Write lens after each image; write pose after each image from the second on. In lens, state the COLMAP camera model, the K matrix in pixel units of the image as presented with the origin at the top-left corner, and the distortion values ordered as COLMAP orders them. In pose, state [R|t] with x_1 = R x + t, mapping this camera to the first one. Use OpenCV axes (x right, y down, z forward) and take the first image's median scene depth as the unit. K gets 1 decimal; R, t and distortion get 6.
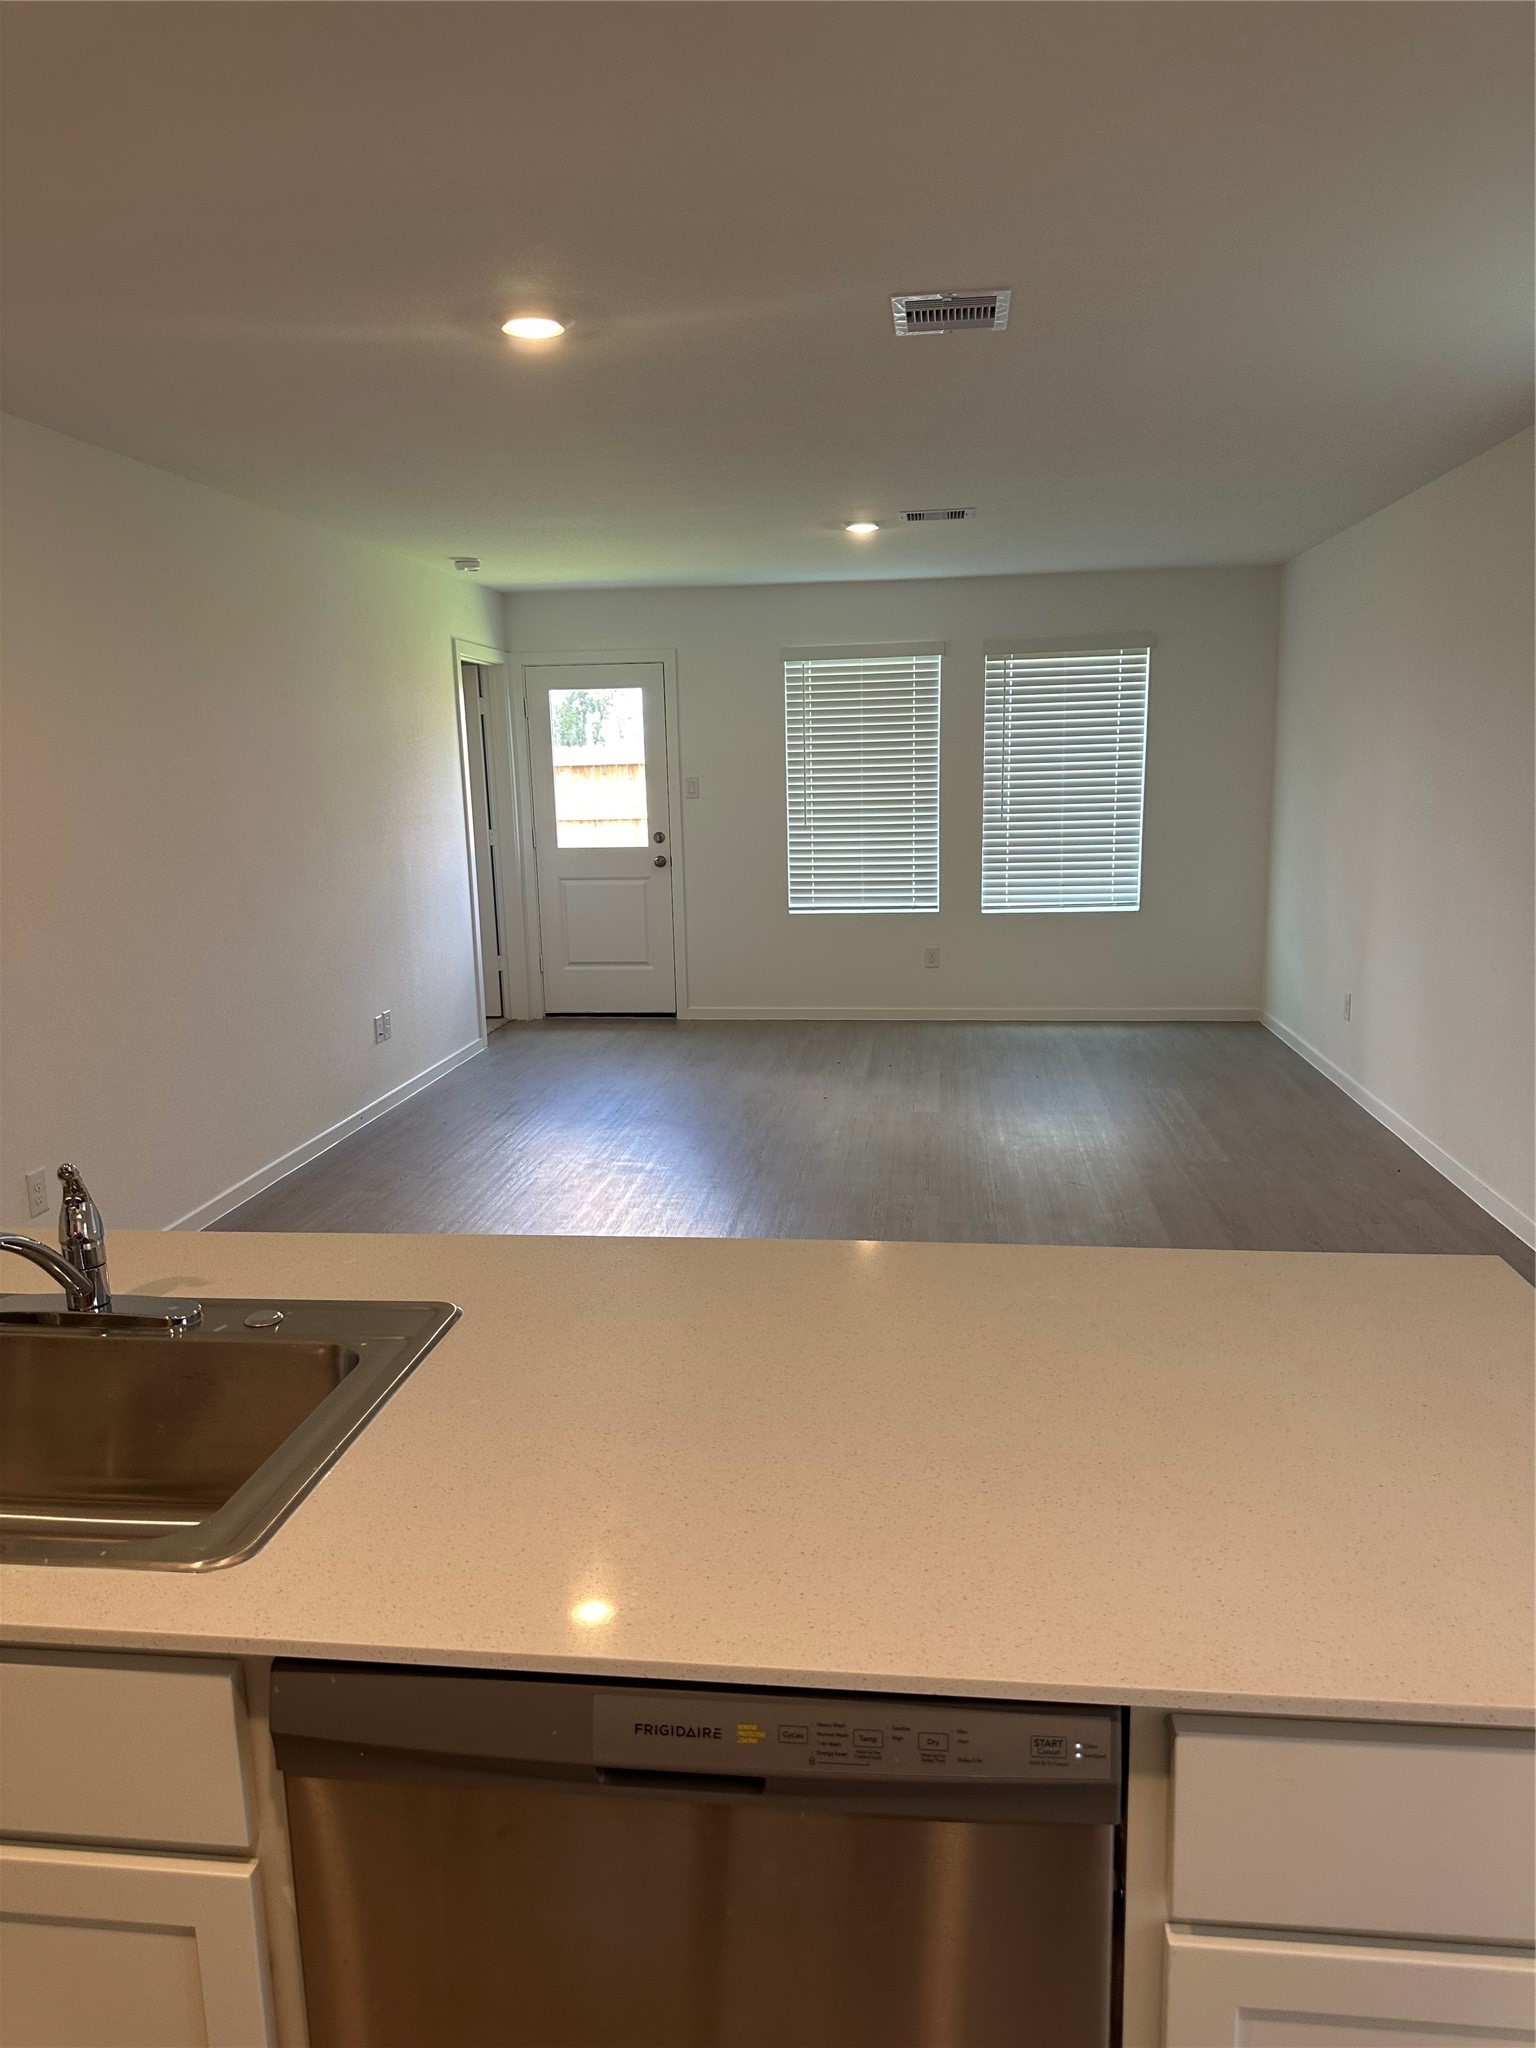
lens RADIAL K [[1480.2, 0, 758.3], [0, 1480.2, 1045.0], [0, 0, 1]] dist [0.123465, -0.163957]
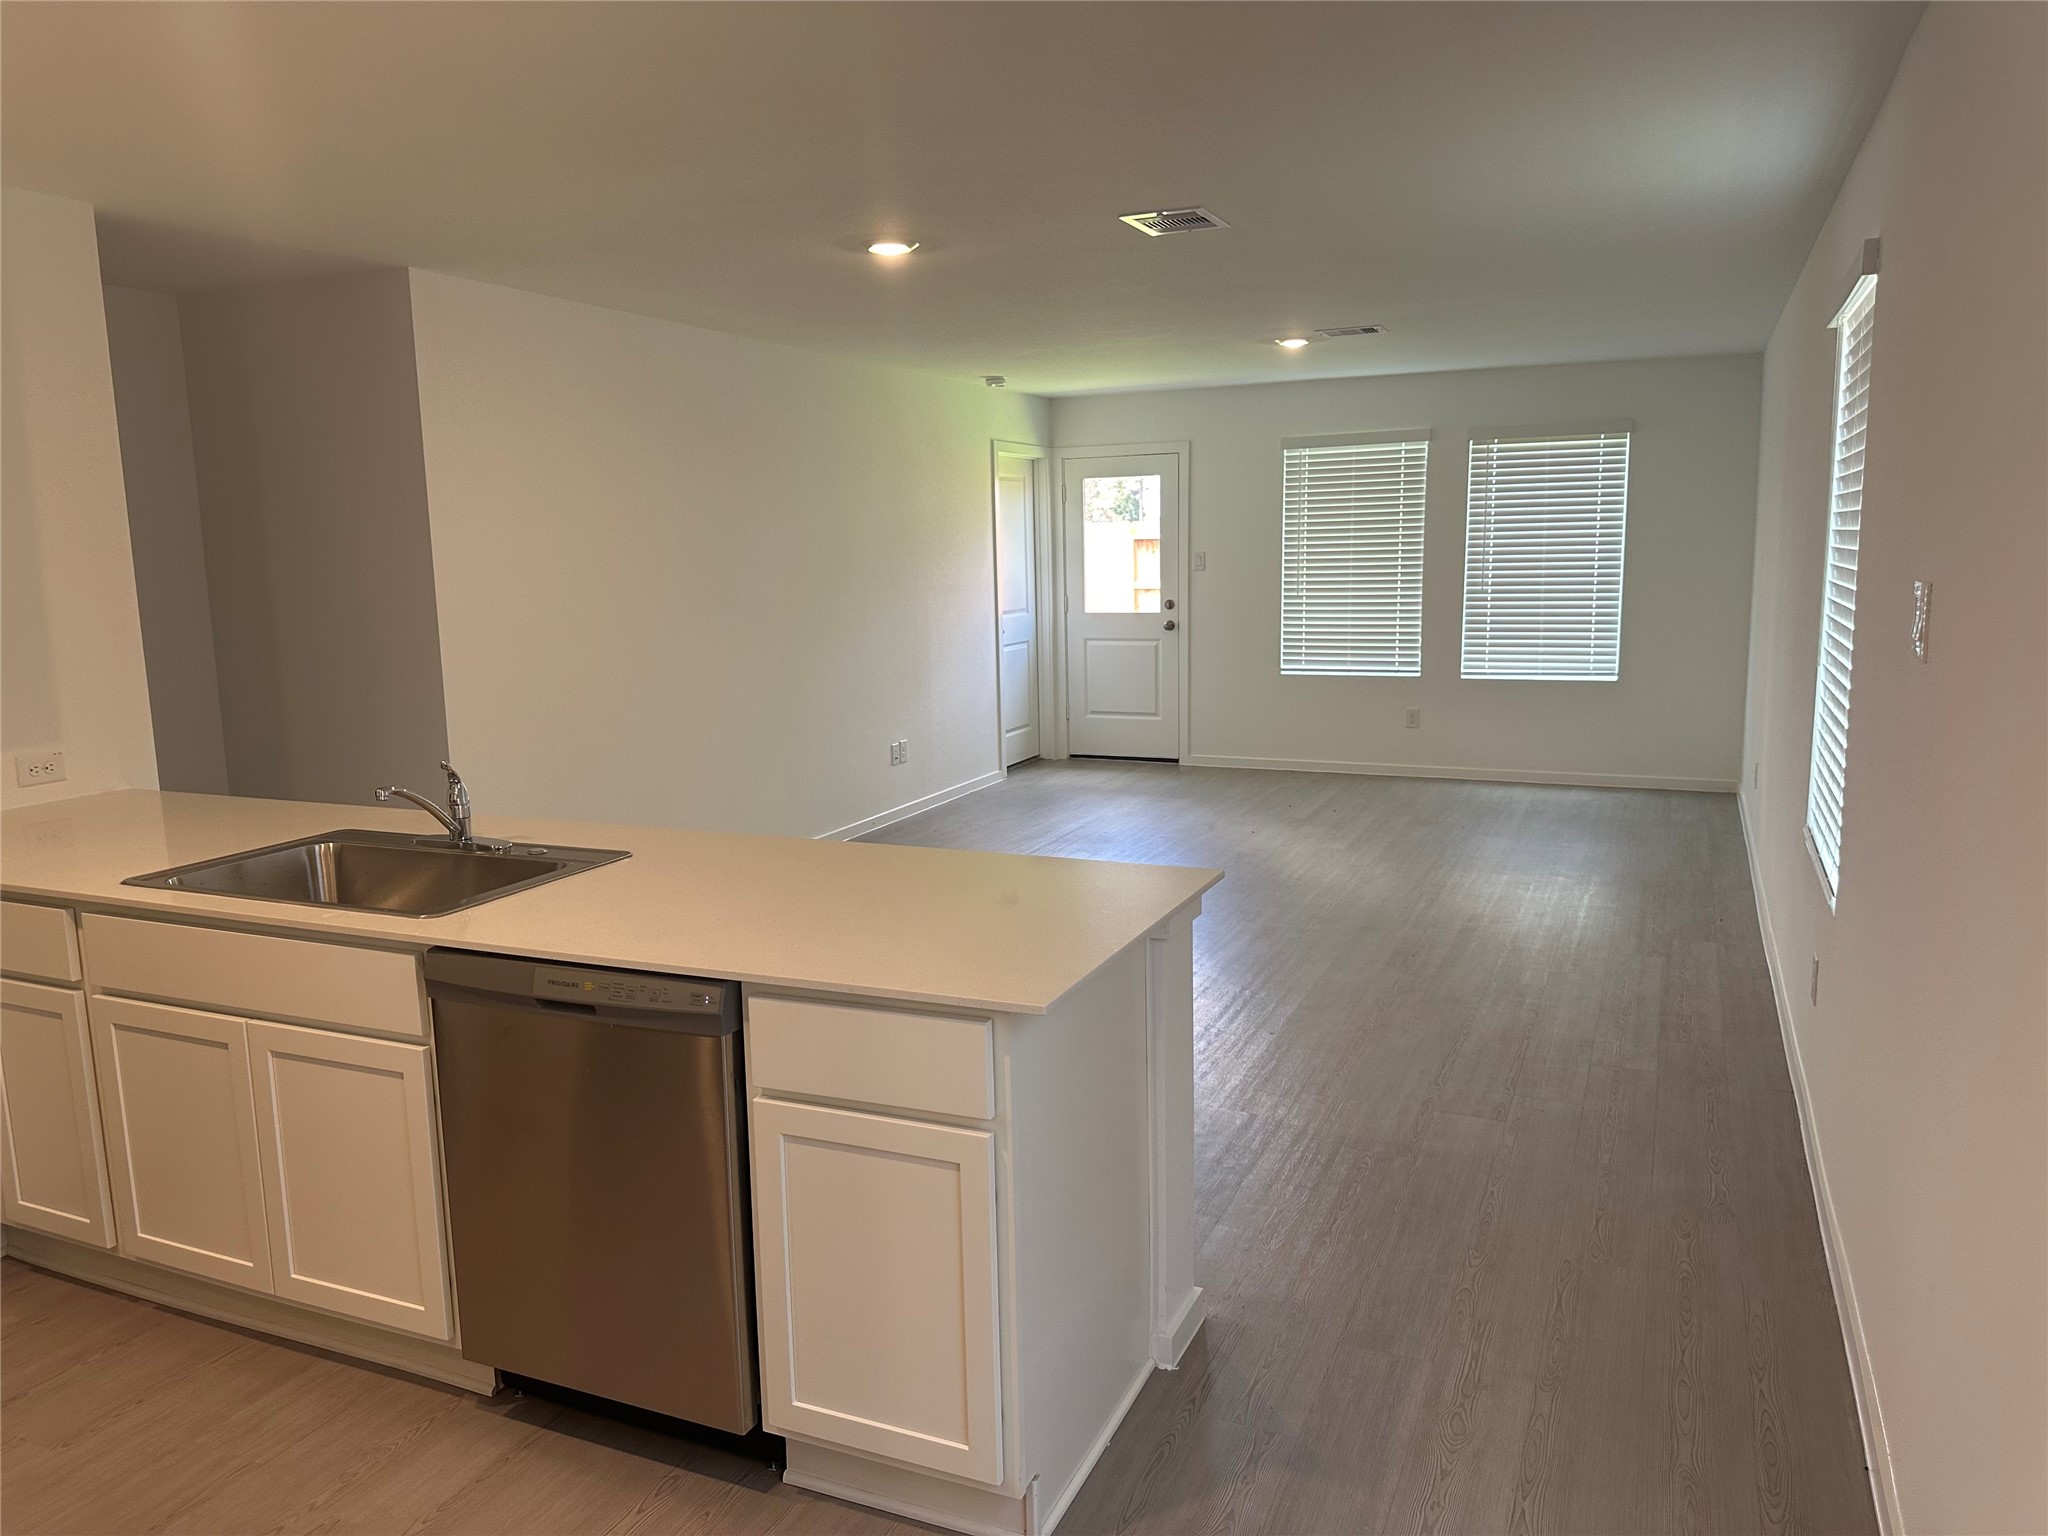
lens RADIAL K [[1480.2, 0, 1009.3], [0, 1480.2, 773.2], [0, 0, 1]] dist [0.123465, -0.163957]
pose [[0.956071, 0.049519, -0.288921, 0.156659], [-0.056815, 0.998241, -0.016916, 0.016641], [0.287575, 0.032588, 0.957203, -0.127098]]
